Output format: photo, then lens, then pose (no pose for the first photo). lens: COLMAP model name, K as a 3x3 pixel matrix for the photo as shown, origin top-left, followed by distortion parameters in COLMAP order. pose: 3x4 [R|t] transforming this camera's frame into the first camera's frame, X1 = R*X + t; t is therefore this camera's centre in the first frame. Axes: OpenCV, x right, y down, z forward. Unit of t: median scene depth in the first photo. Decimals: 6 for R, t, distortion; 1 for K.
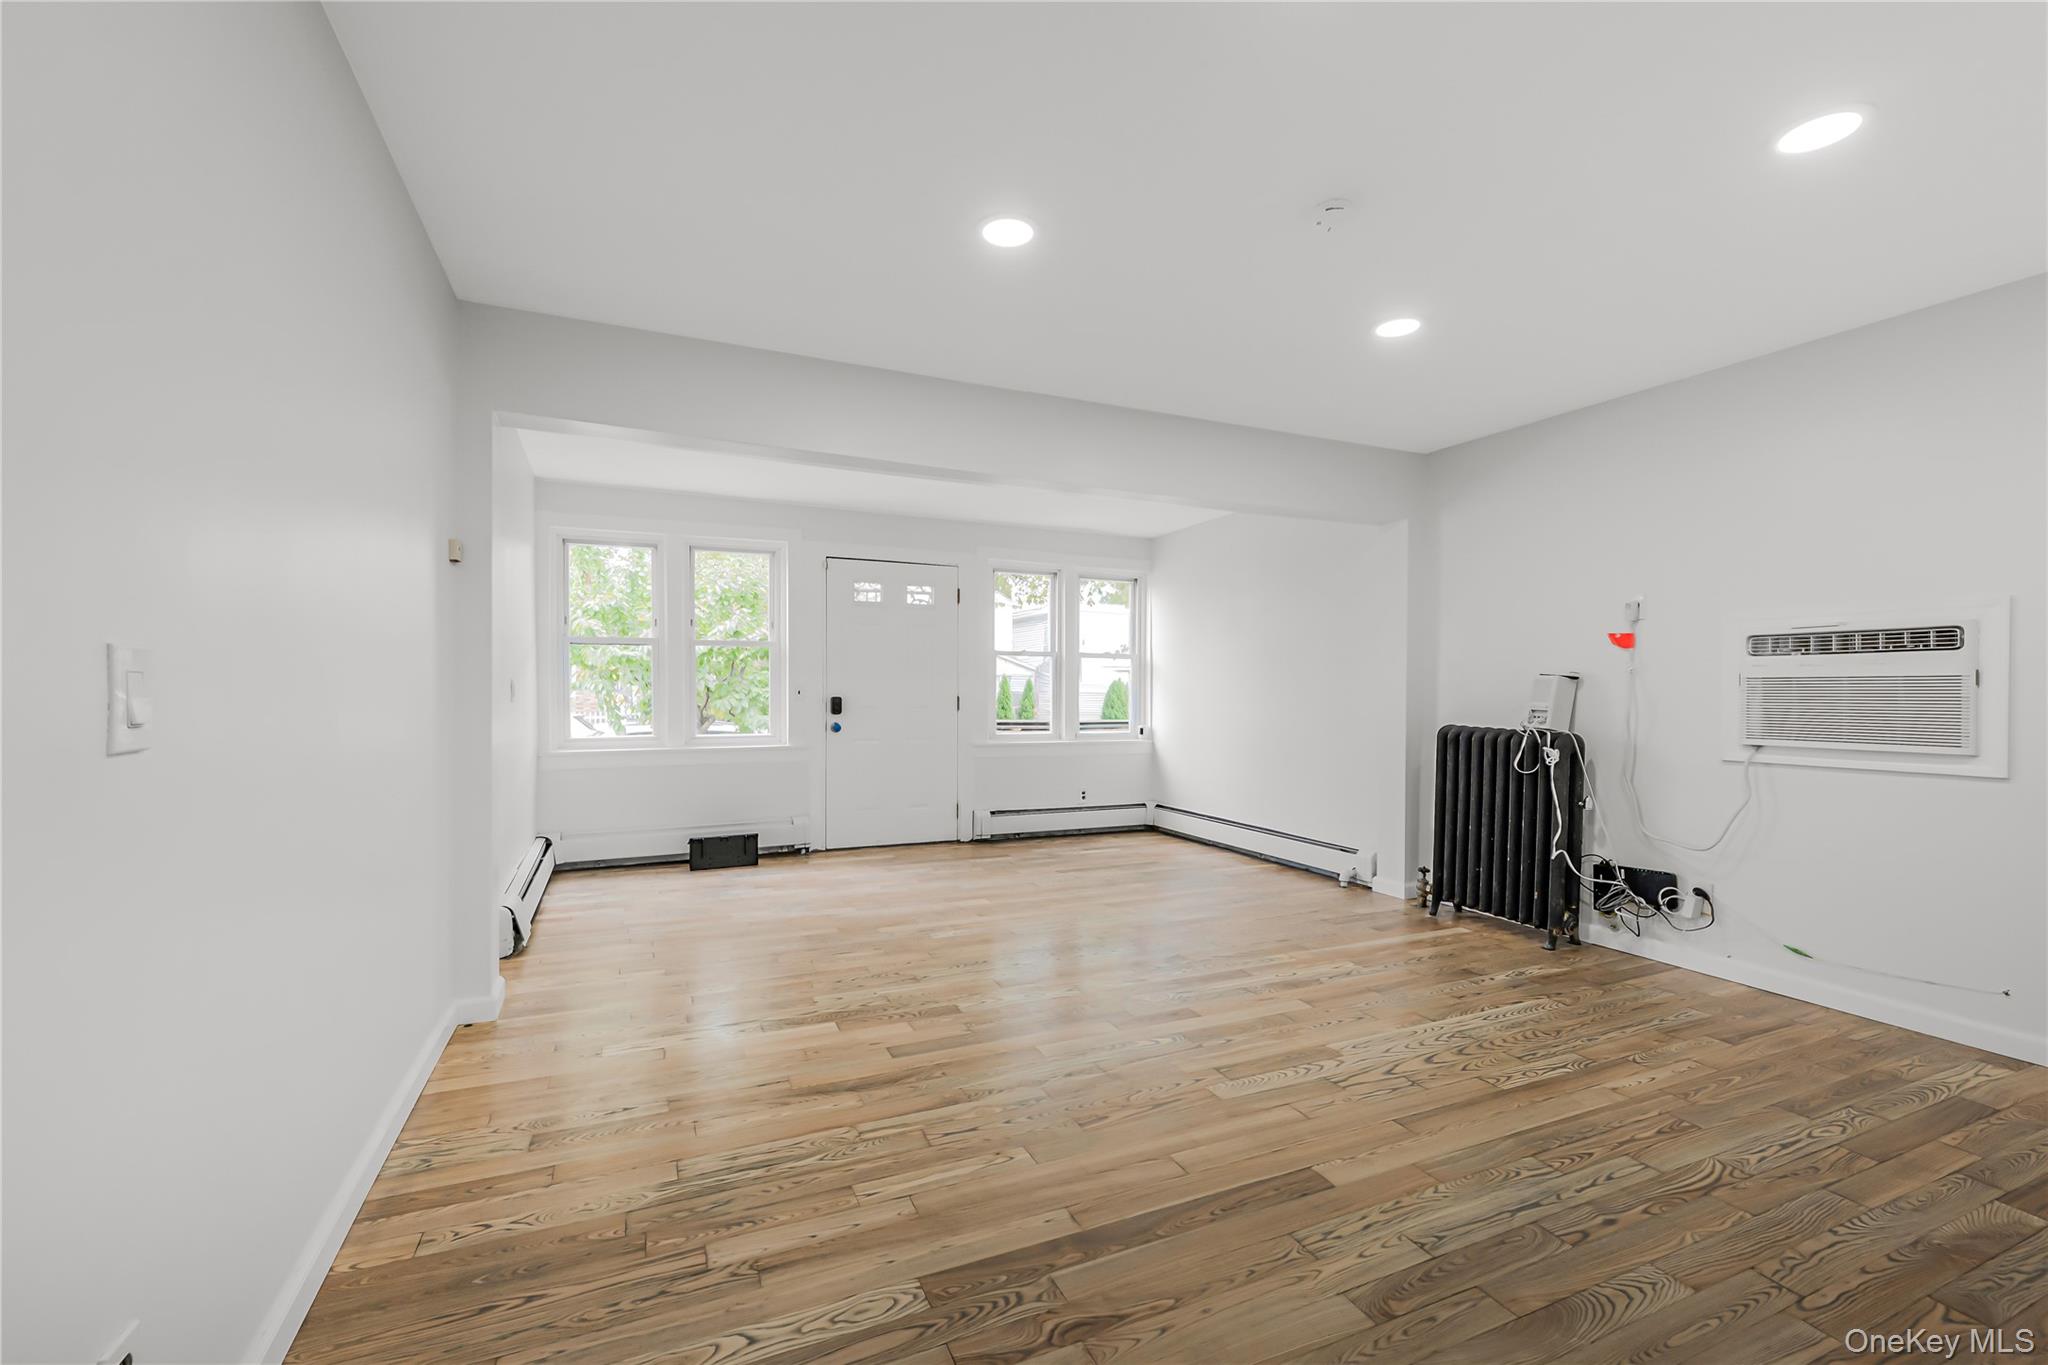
lens RADIAL K [[848.2, 0, 1017.3], [0, 848.2, 701.8], [0, 0, 1]] dist [-0.000079, -0.000022]
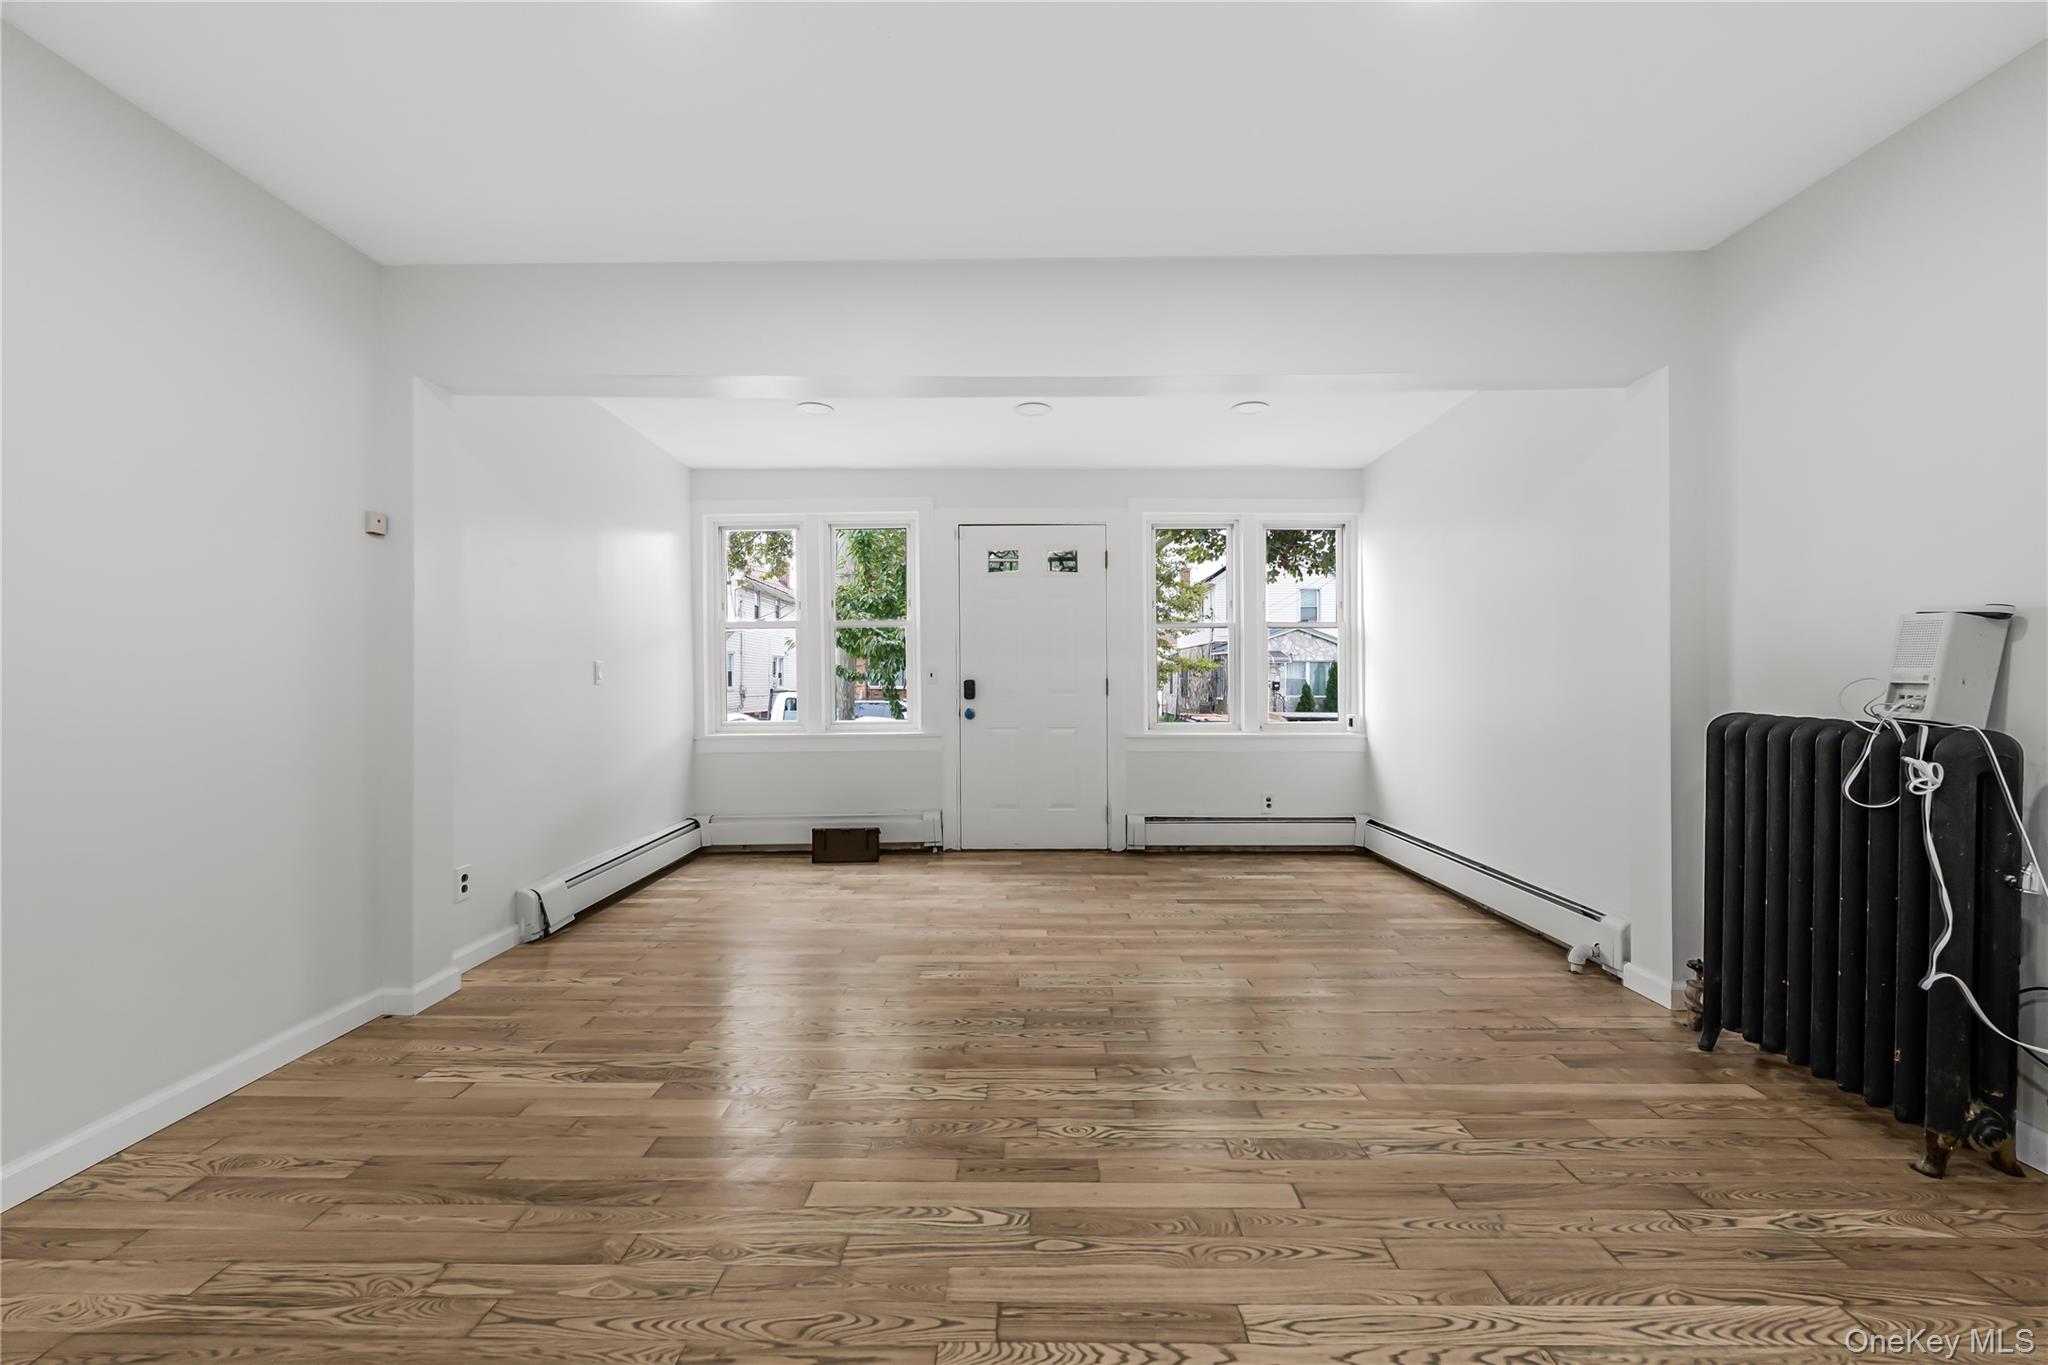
lens RADIAL K [[854.5, 0, 1024.0], [0, 854.5, 682.5], [0, 0, 1]] dist [-0.001615, 0.000283]
pose [[0.919196, -0.006874, -0.393741, 0.302369], [0.002055, 0.999918, -0.012659, 0.013372], [0.393796, 0.010827, 0.919134, 0.299860]]
